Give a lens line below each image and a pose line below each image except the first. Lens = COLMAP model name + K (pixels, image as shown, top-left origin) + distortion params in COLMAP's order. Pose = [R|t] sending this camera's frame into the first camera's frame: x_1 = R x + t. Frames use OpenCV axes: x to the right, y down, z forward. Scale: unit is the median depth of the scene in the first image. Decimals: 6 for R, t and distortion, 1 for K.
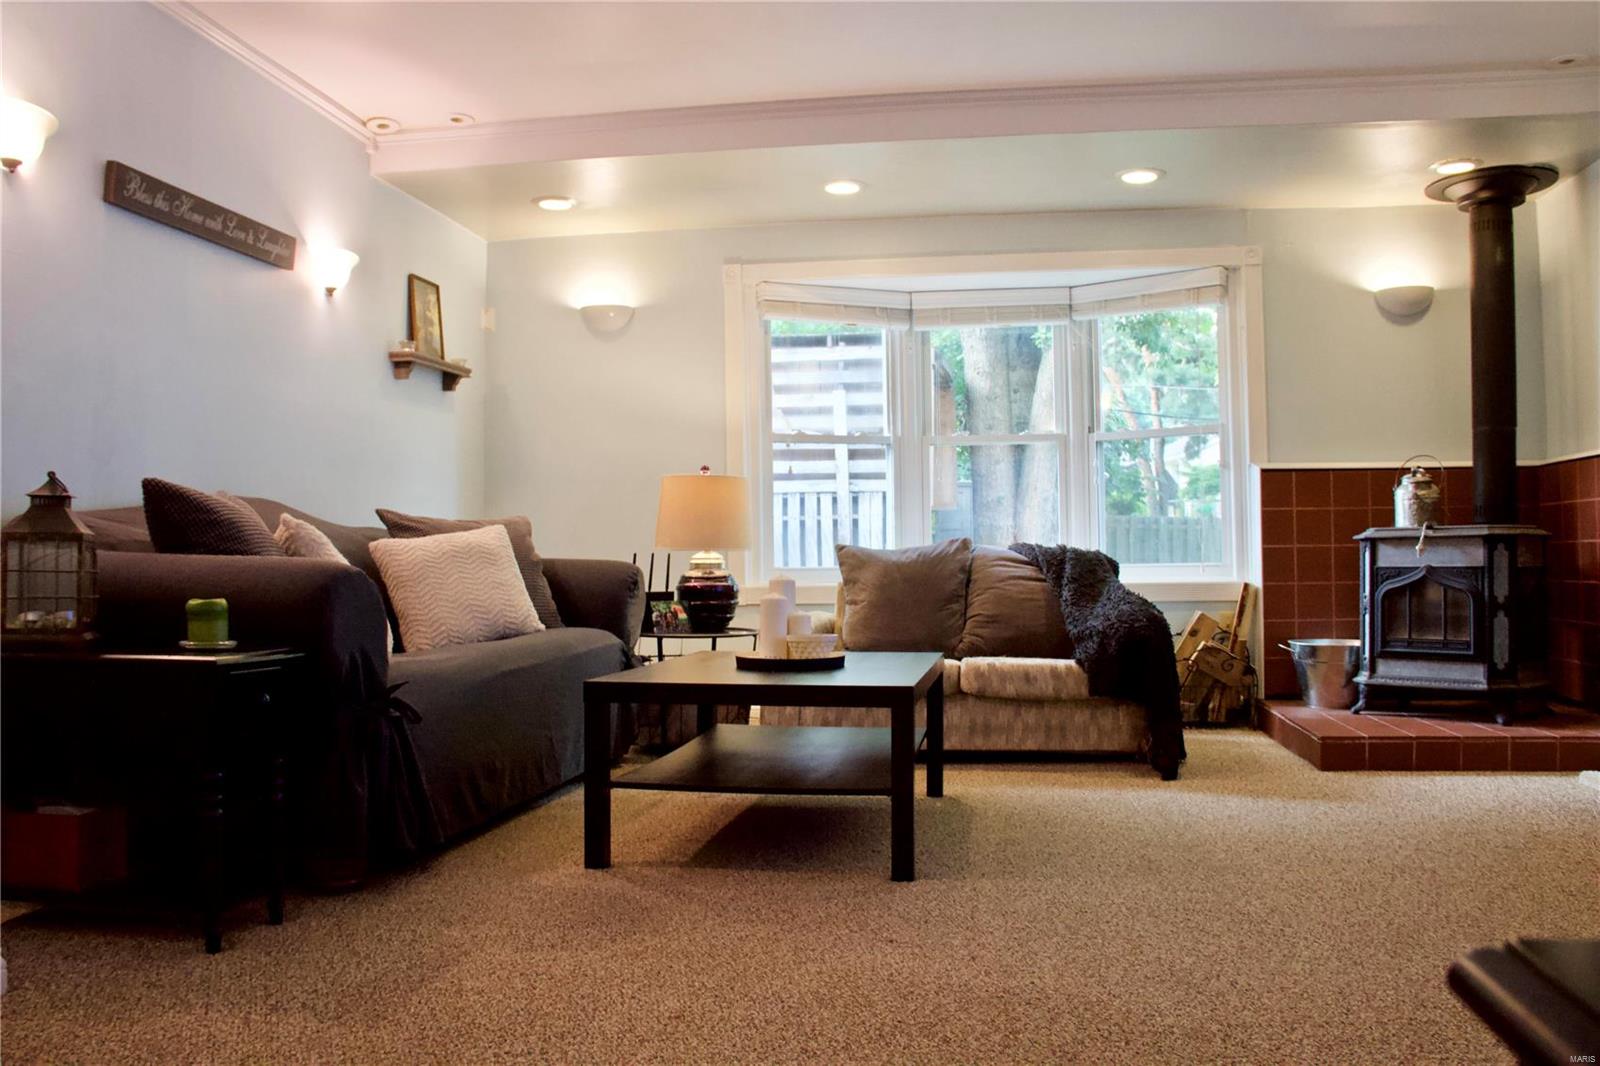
lens RADIAL K [[1327.8, 0, 793.8], [0, 1327.8, 520.7], [0, 0, 1]] dist [-0.172809, 0.125573]
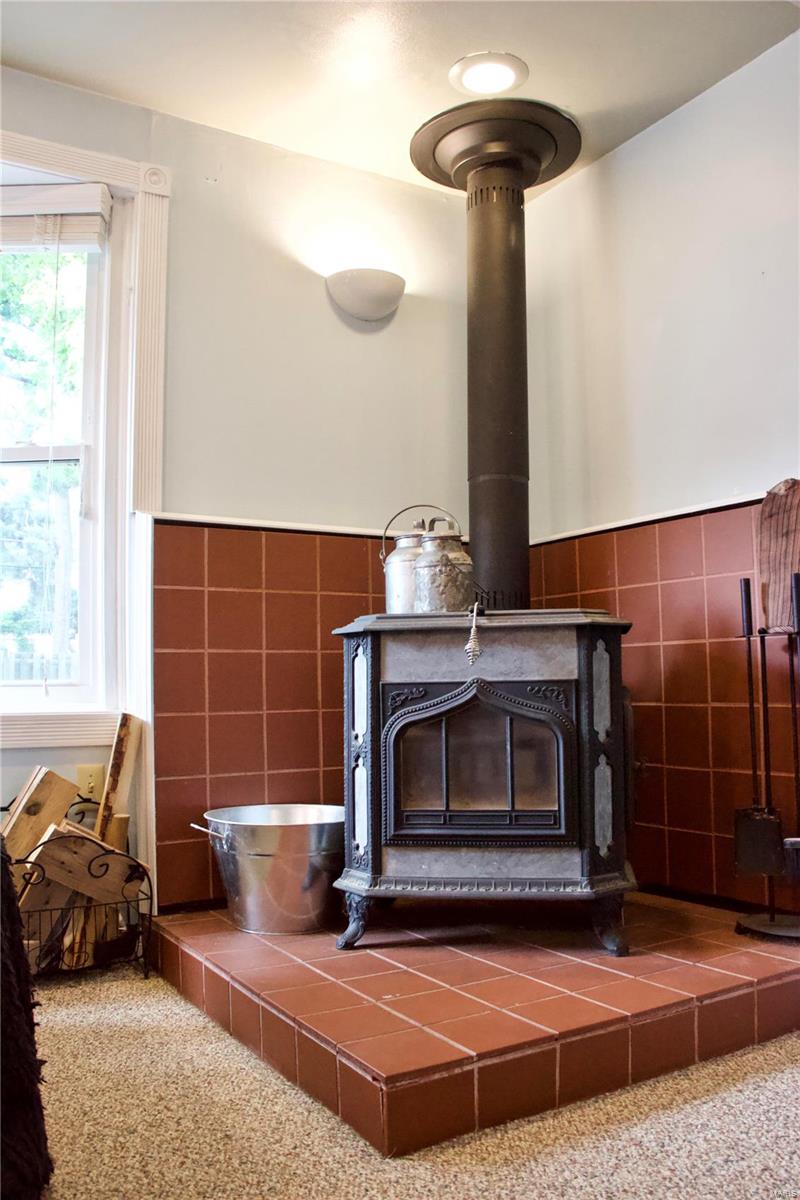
lens RADIAL K [[995.9, 0, 395.5], [0, 995.9, 605.0], [0, 0, 1]] dist [-0.172809, 0.125573]
pose [[0.761847, 0.048417, 0.645944, 0.173036], [-0.009759, 0.997947, -0.063291, 0.028767], [-0.647683, 0.041914, 0.760756, 0.652713]]
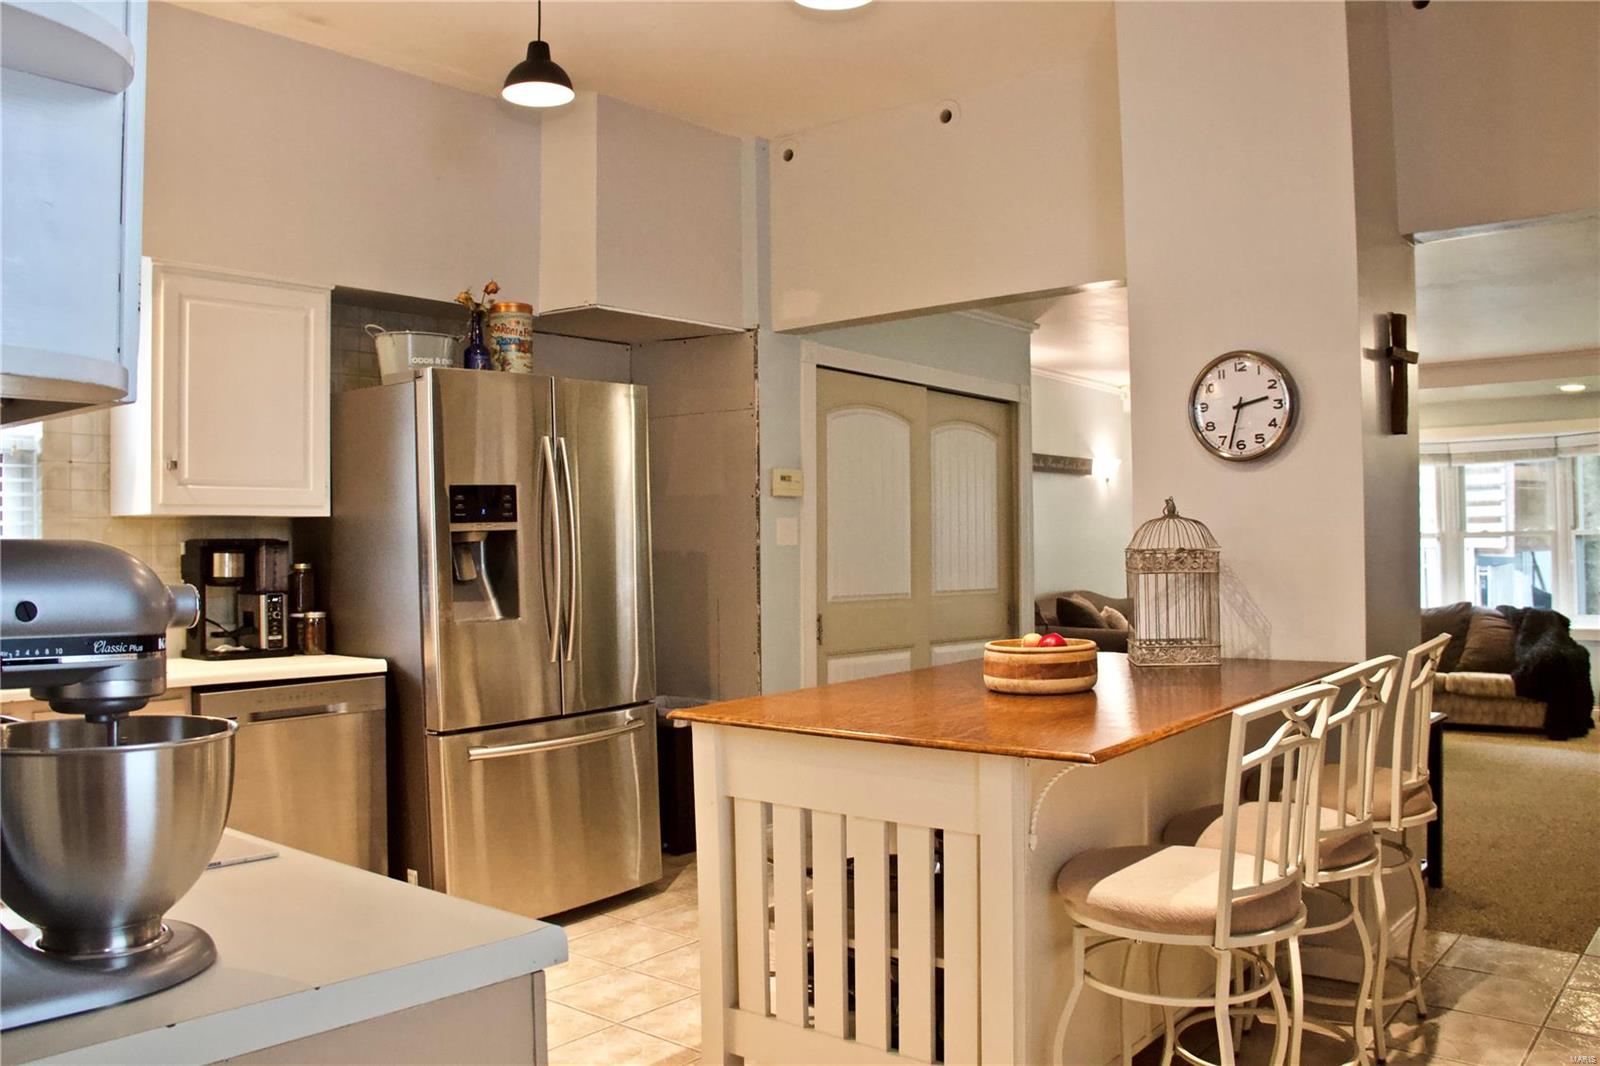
lens RADIAL K [[1268.1, 0, 777.6], [0, 1268.1, 545.6], [0, 0, 1]] dist [-0.167931, 0.116395]
pose [[0.853273, -0.004598, -0.521444, 0.200909], [0.021176, 0.999442, 0.025838, -0.127122], [0.521034, -0.033089, 0.852894, -0.862072]]
